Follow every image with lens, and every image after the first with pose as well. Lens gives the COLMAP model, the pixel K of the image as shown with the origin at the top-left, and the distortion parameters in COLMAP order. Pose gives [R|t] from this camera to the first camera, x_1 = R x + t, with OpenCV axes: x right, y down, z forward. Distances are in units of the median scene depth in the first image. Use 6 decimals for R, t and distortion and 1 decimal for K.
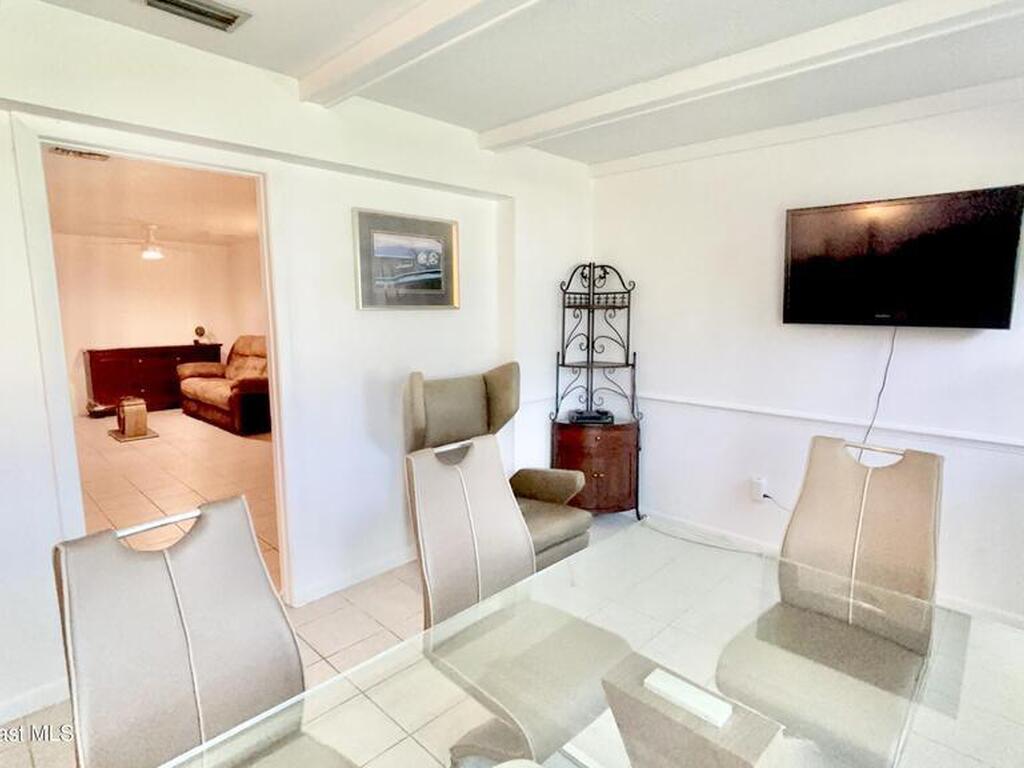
lens RADIAL K [[549.8, 0, 505.0], [0, 549.8, 380.7], [0, 0, 1]] dist [0.004444, -0.008365]
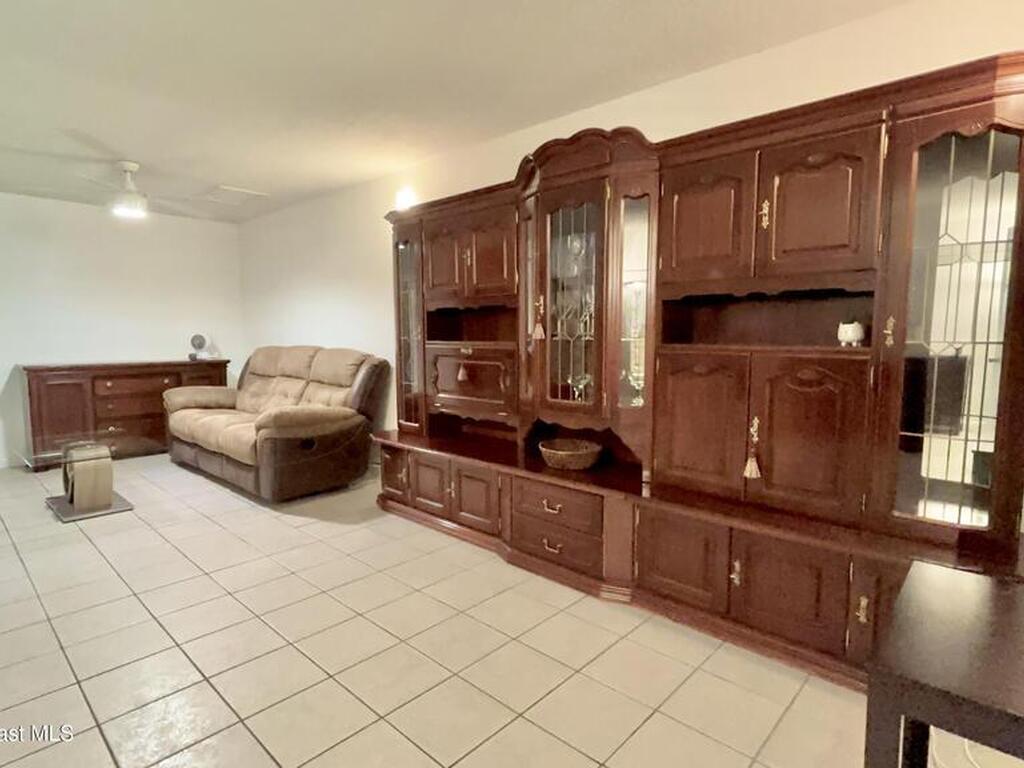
lens RADIAL K [[549.8, 0, 512.4], [0, 549.8, 384.4], [0, 0, 1]] dist [0.004444, -0.008365]
pose [[0.999452, -0.001836, 0.033062, -0.202606], [0.003147, 0.999210, -0.039623, -0.007667], [-0.032963, 0.039705, 0.998668, 0.330084]]
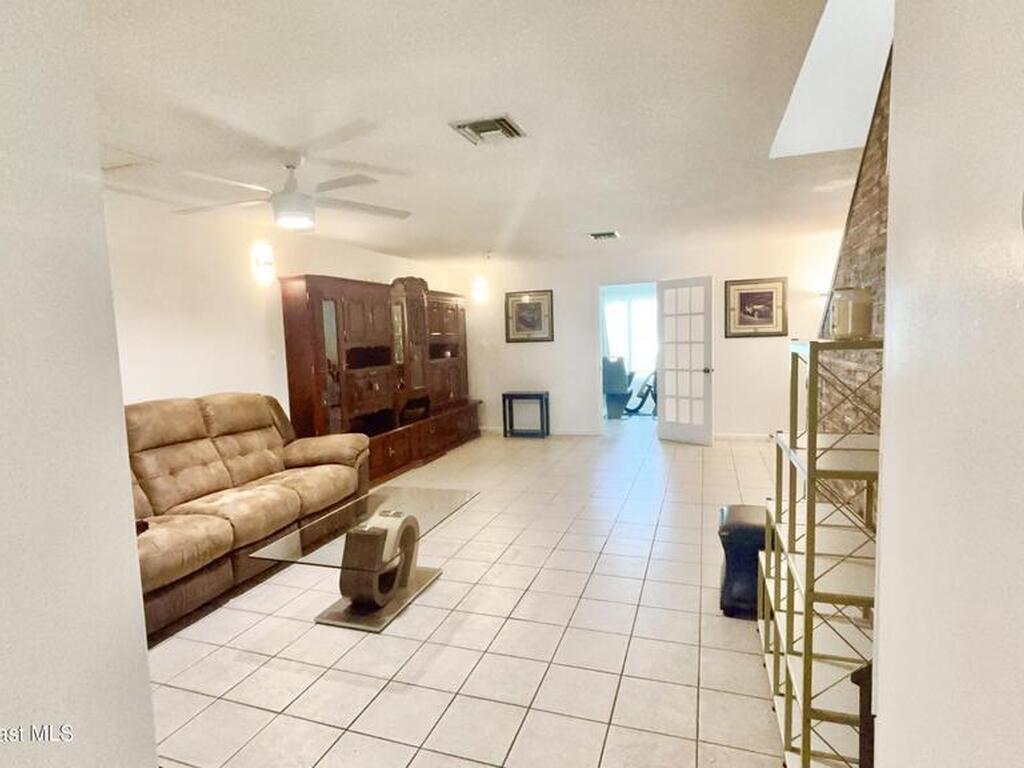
lens RADIAL K [[549.8, 0, 508.7], [0, 549.8, 387.9], [0, 0, 1]] dist [0.004444, -0.008365]
pose [[-0.421419, -0.069505, 0.904199, -0.961186], [0.158013, 0.976179, 0.148683, -0.111446], [-0.892994, 0.205533, -0.400397, 0.895142]]
